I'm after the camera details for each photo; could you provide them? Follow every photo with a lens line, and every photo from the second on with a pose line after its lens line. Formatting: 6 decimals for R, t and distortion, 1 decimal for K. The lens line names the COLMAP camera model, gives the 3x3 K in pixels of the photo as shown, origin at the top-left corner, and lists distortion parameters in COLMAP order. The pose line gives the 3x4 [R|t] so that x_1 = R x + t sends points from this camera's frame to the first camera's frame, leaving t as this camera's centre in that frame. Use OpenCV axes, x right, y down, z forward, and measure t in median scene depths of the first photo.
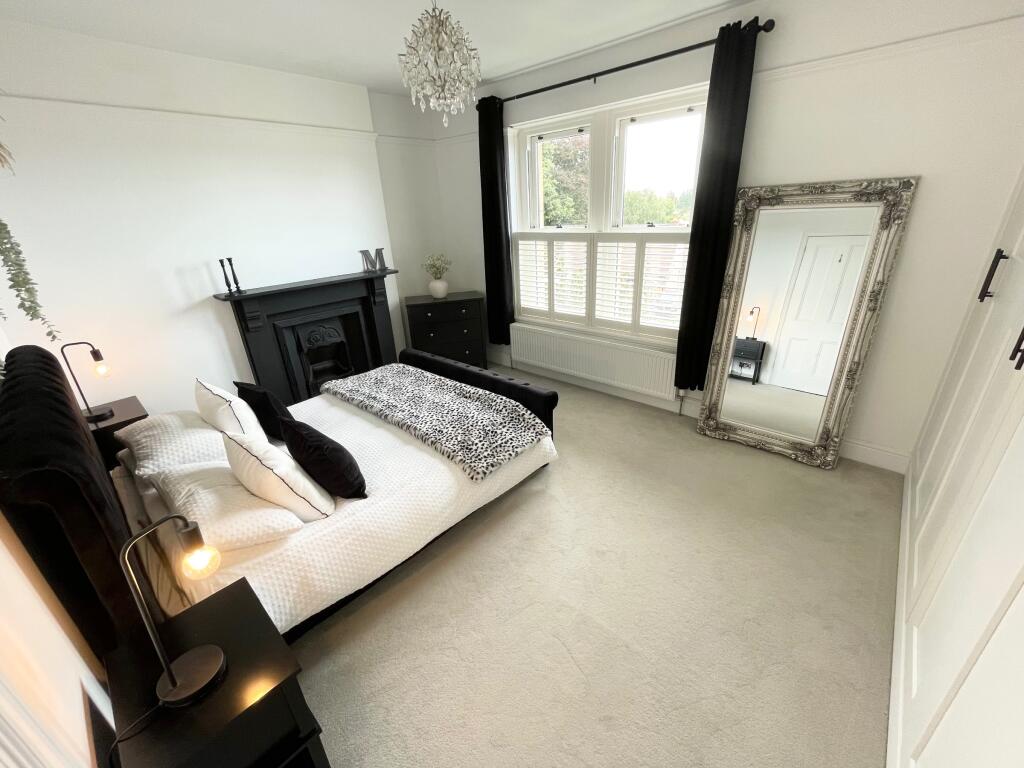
lens RADIAL K [[414.5, 0, 511.0], [0, 414.5, 382.8], [0, 0, 1]] dist [-0.003432, -0.000057]
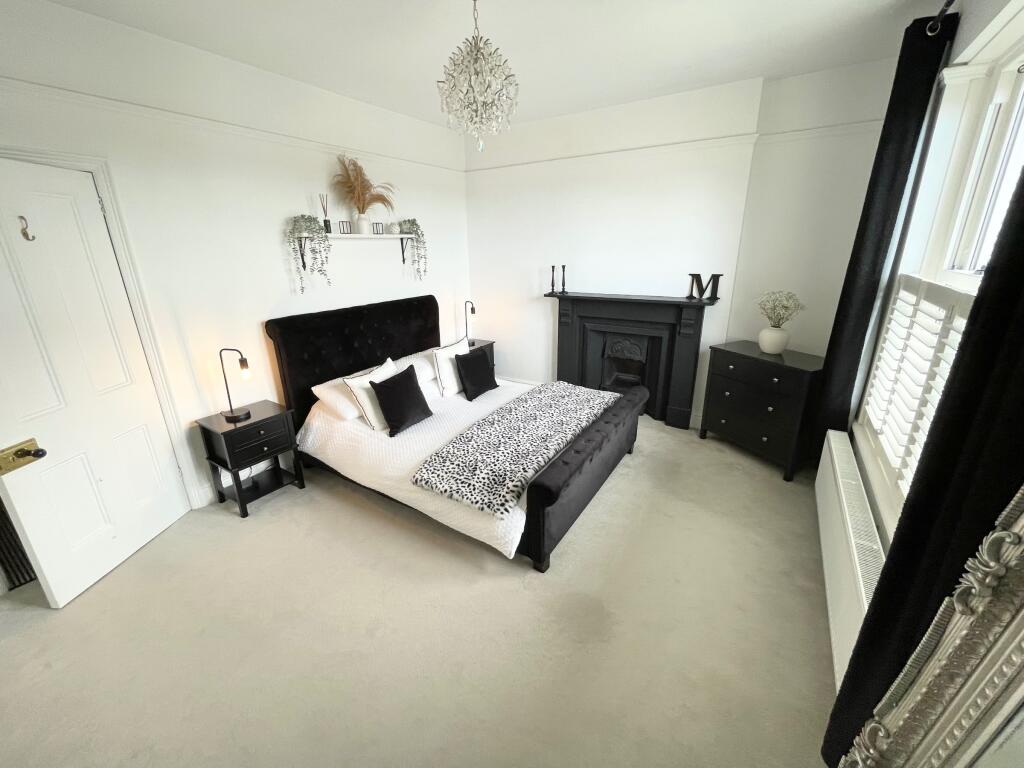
lens RADIAL K [[414.5, 0, 511.0], [0, 414.5, 382.8], [0, 0, 1]] dist [-0.003432, -0.000057]
pose [[0.158361, 0.347767, -0.924110, 0.485585], [-0.375856, 0.886692, 0.269276, -0.211580], [0.913046, 0.304690, 0.271128, 0.492525]]
